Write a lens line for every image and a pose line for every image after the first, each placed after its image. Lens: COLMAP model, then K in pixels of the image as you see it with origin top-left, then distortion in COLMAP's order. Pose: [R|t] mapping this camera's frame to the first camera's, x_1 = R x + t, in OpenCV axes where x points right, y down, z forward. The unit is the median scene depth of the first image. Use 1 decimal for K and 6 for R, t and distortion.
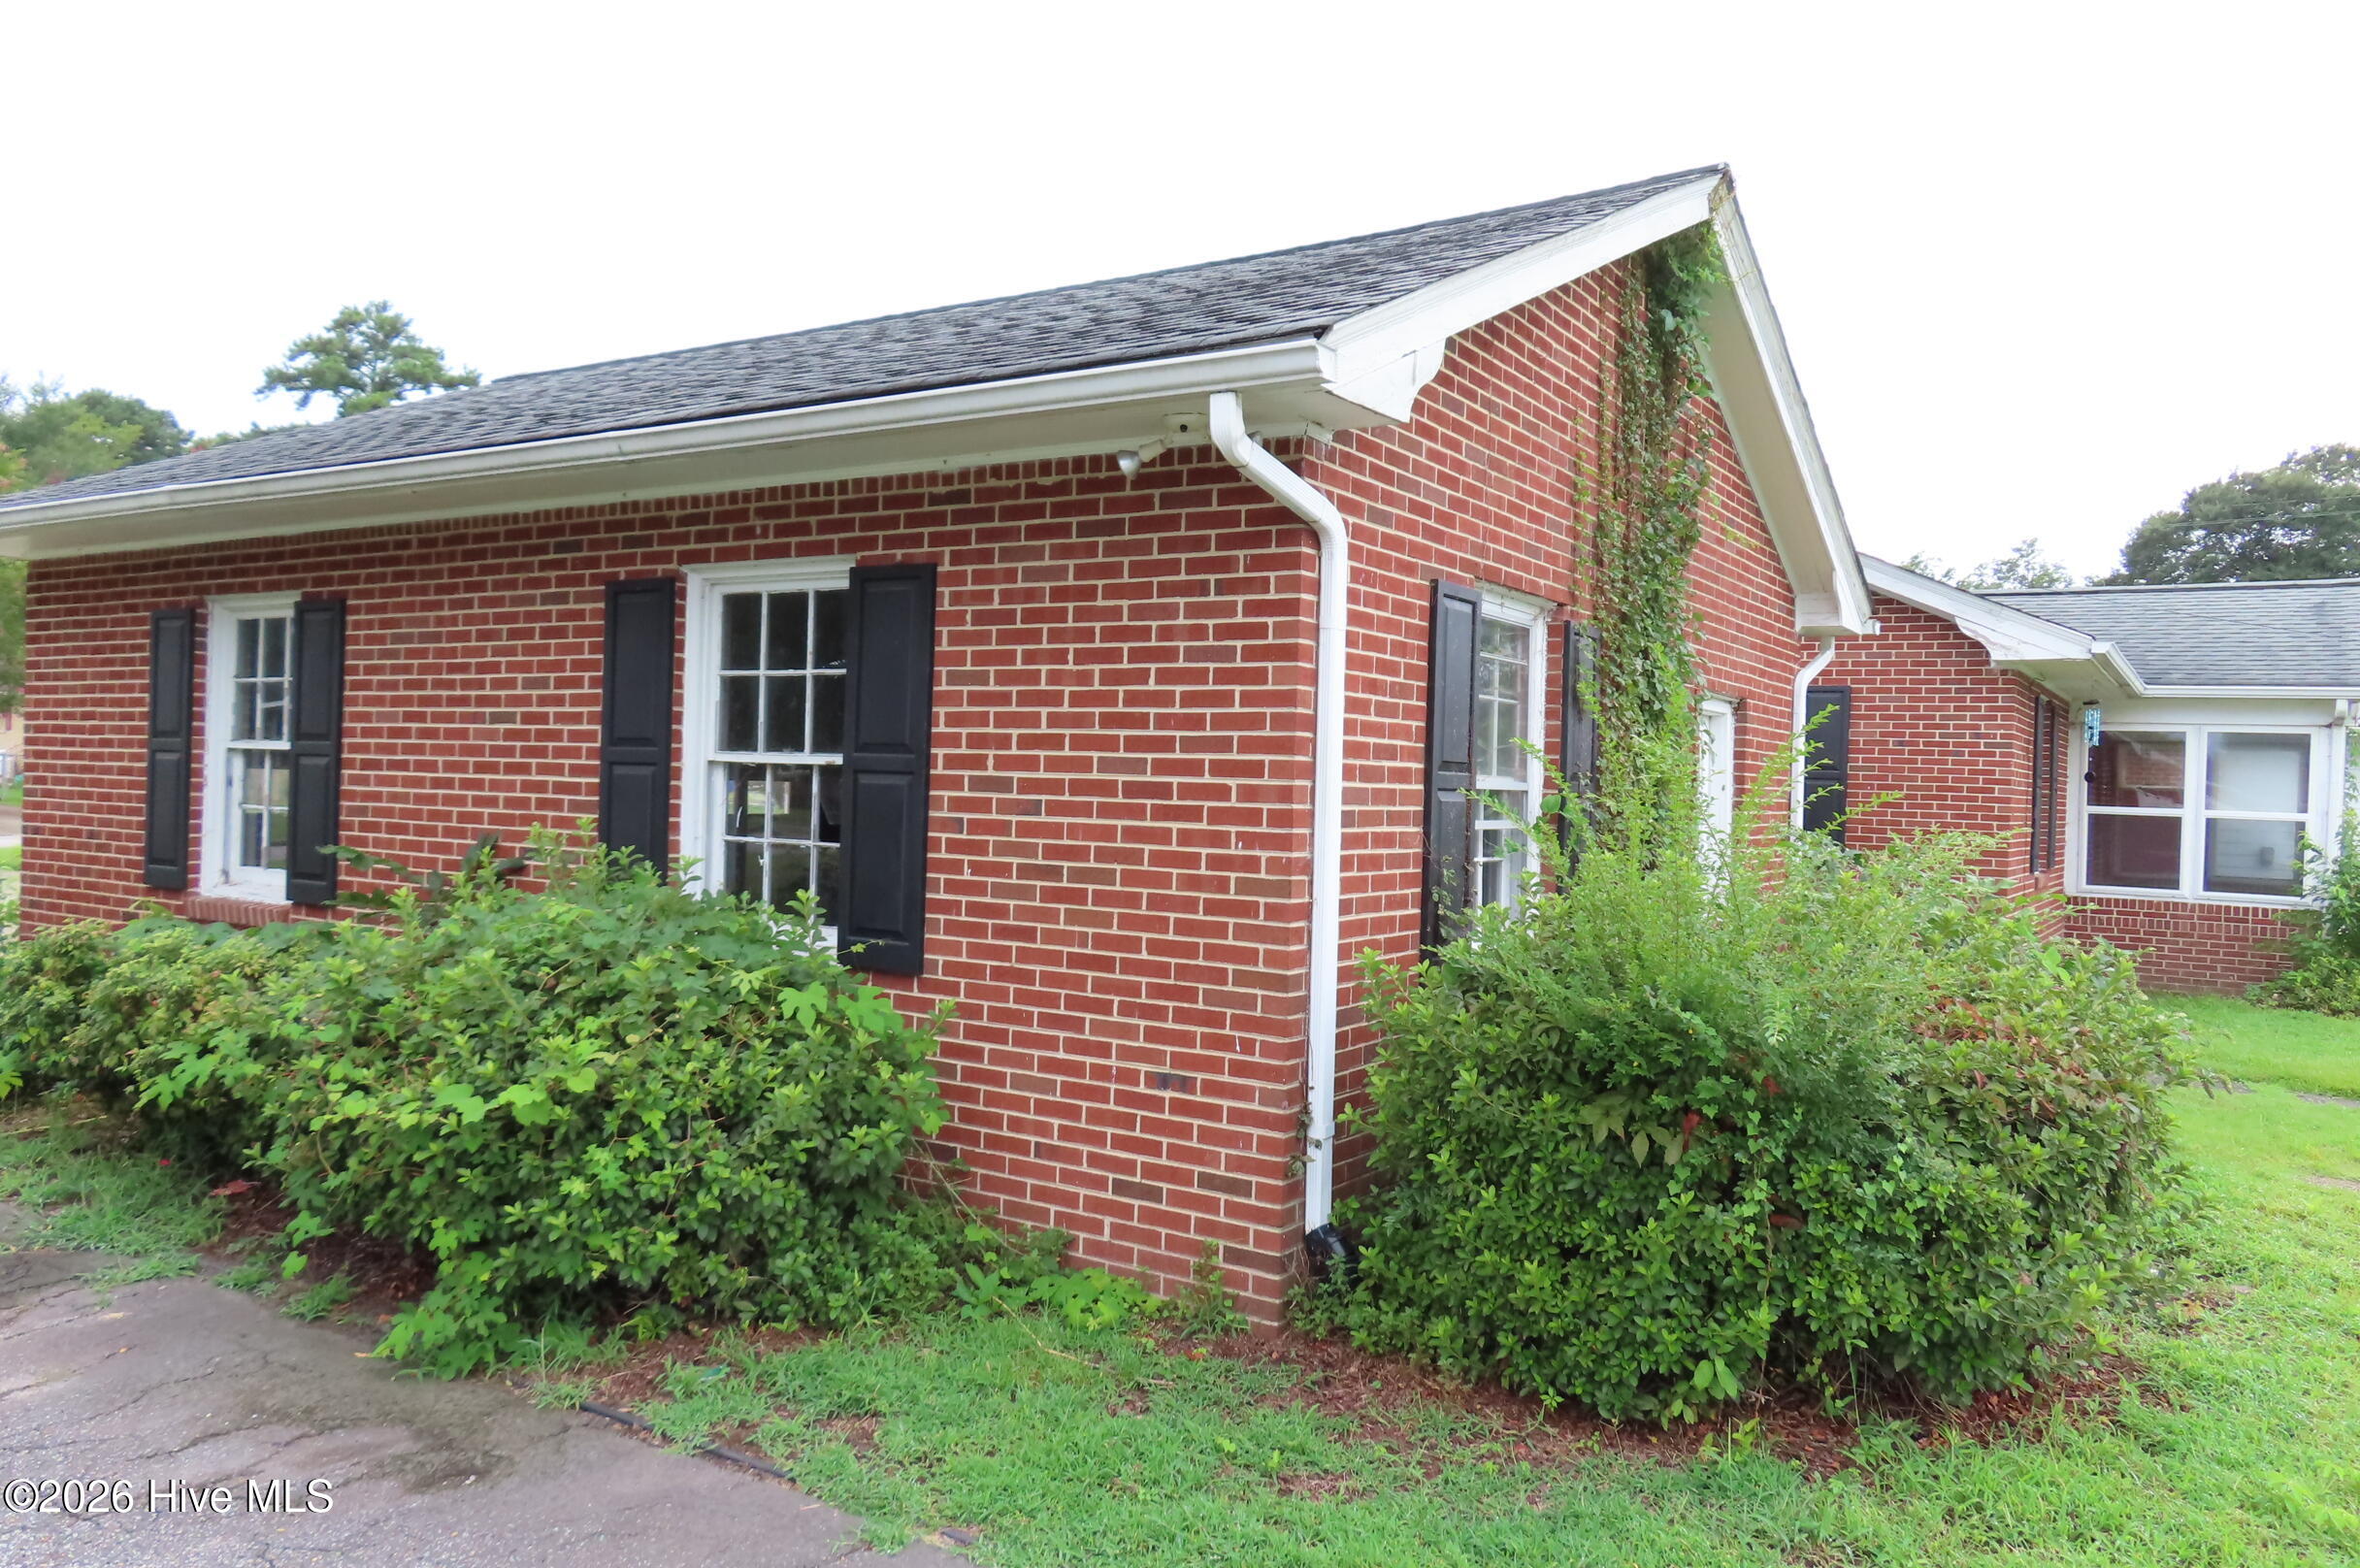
lens RADIAL K [[1684.7, 0, 1181.9], [0, 1684.7, 784.3], [0, 0, 1]] dist [-0.015709, 0.000219]
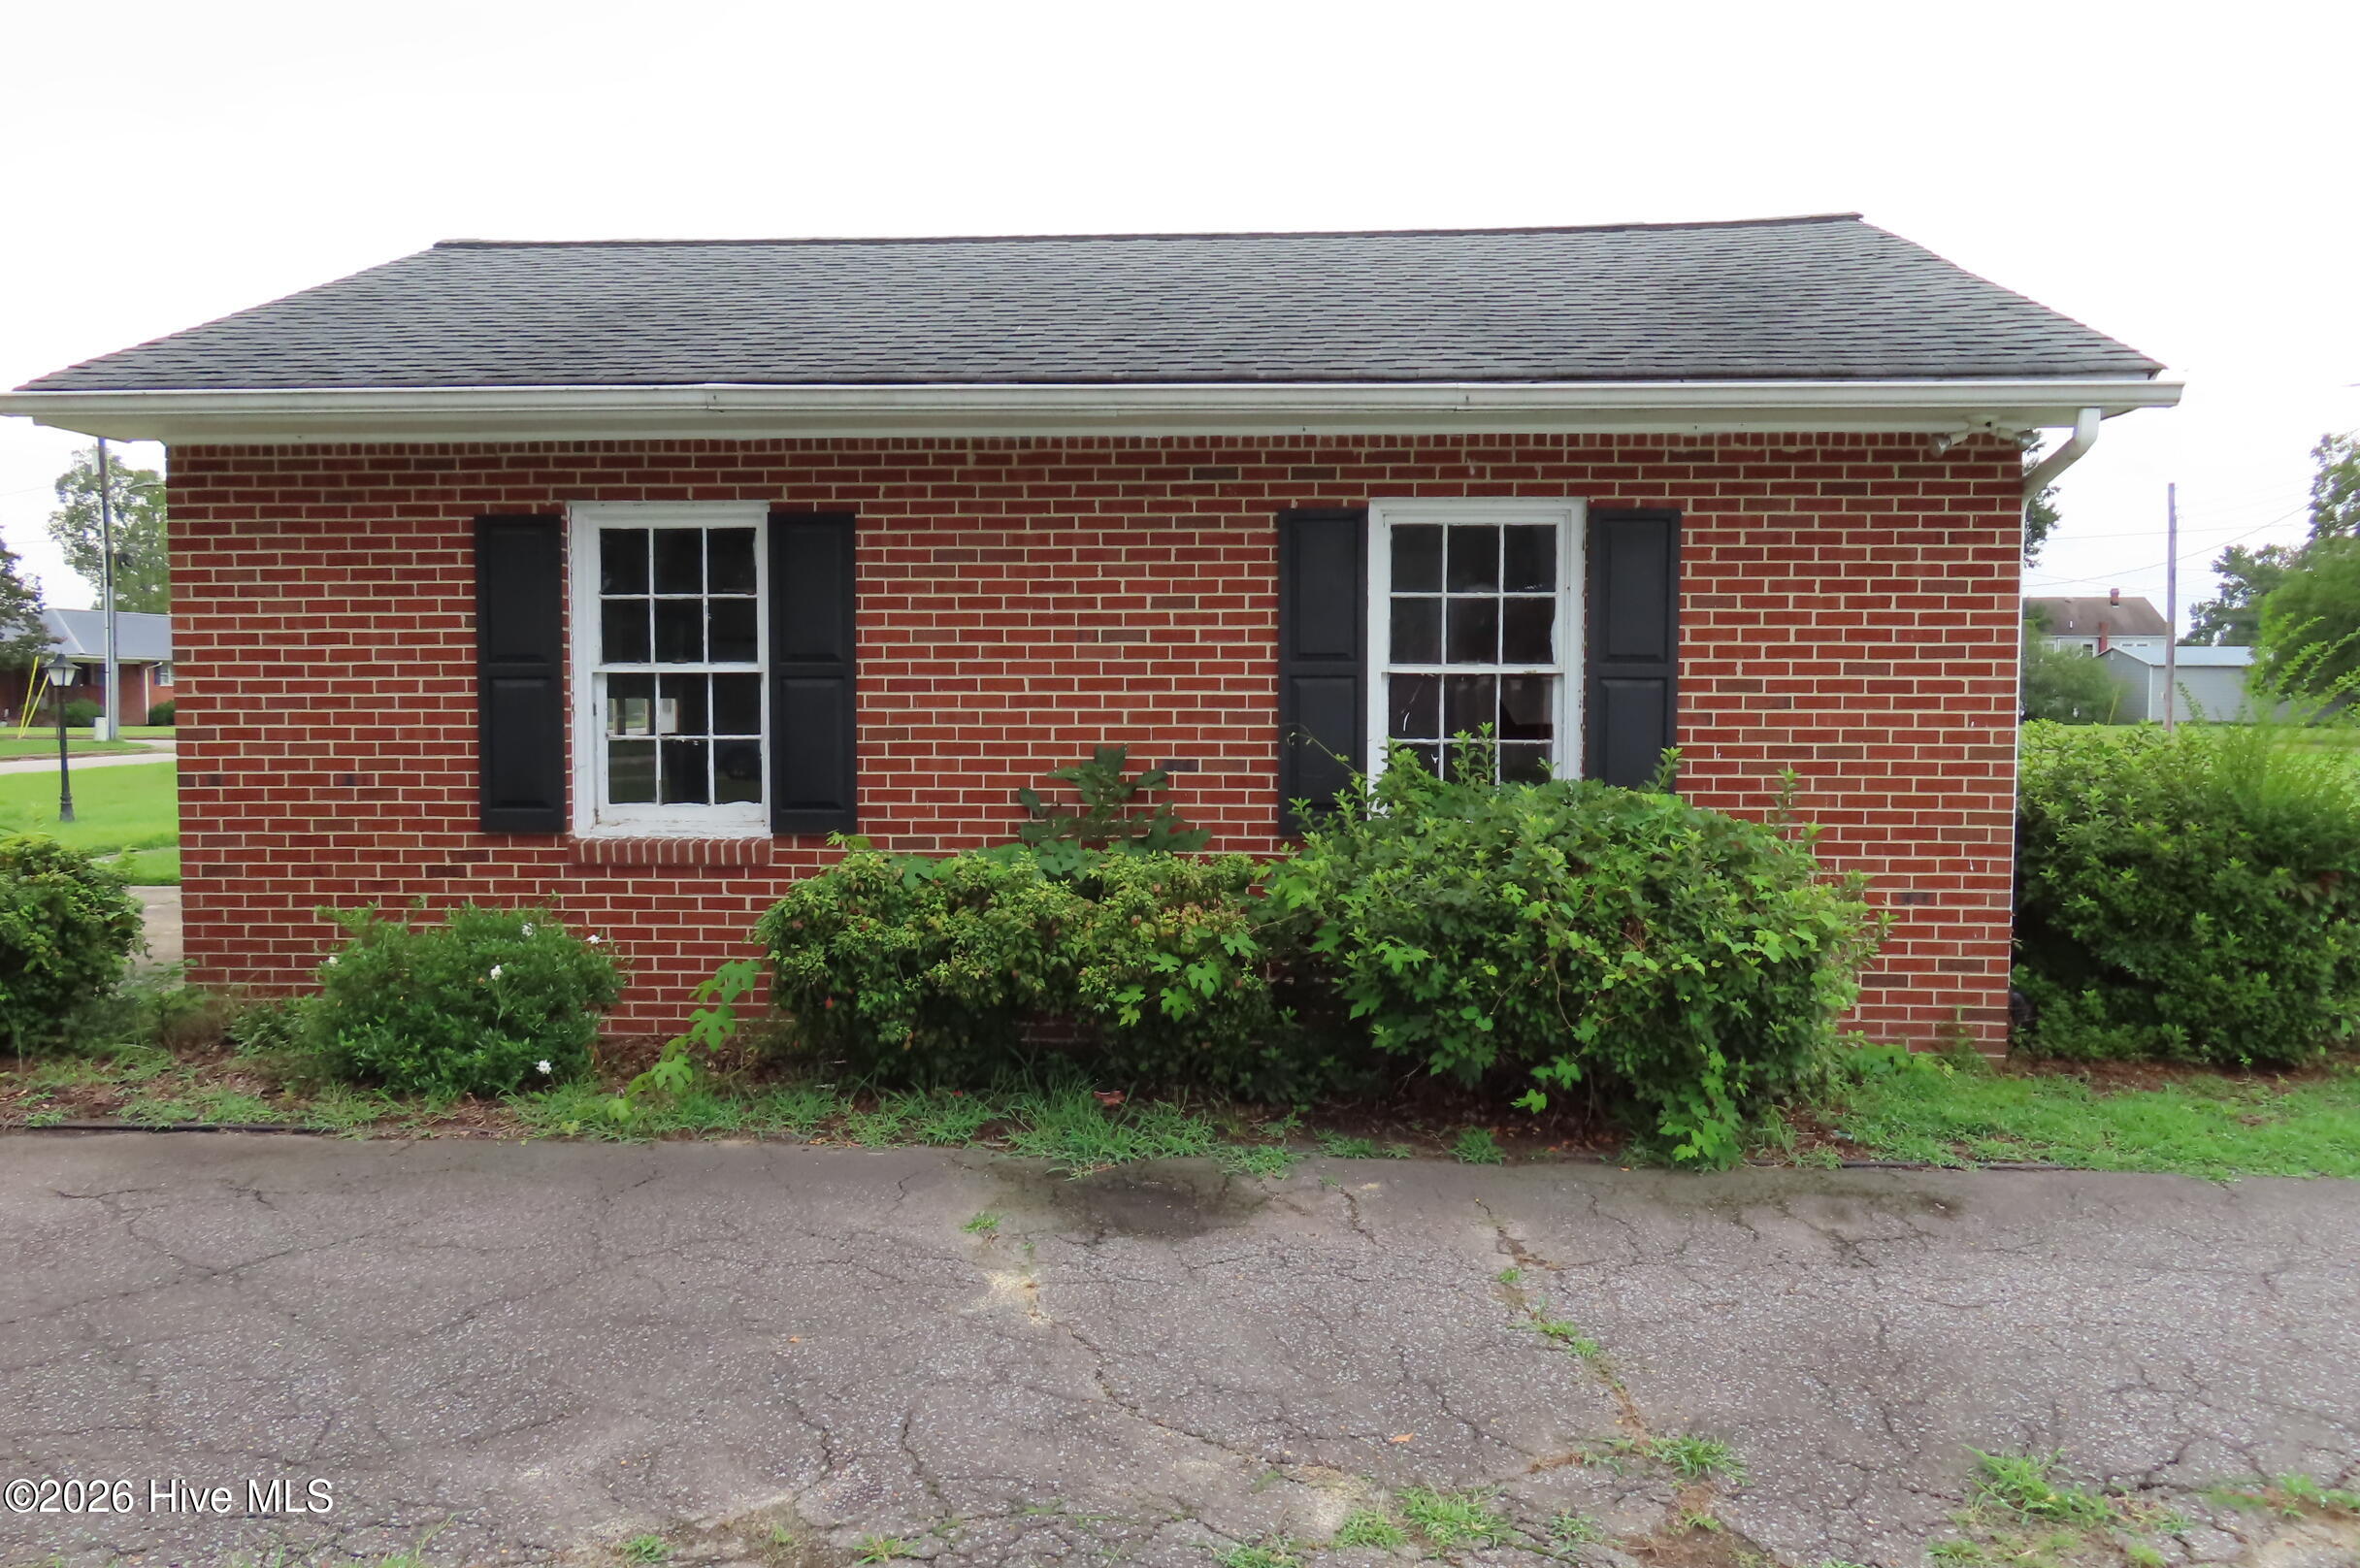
lens RADIAL K [[1684.7, 0, 1193.8], [0, 1684.7, 787.2], [0, 0, 1]] dist [-0.015709, 0.000219]
pose [[0.873482, -0.056257, 0.483596, -1.118874], [0.024877, 0.997161, 0.071067, -0.024862], [-0.486221, -0.050045, 0.872401, 0.087447]]
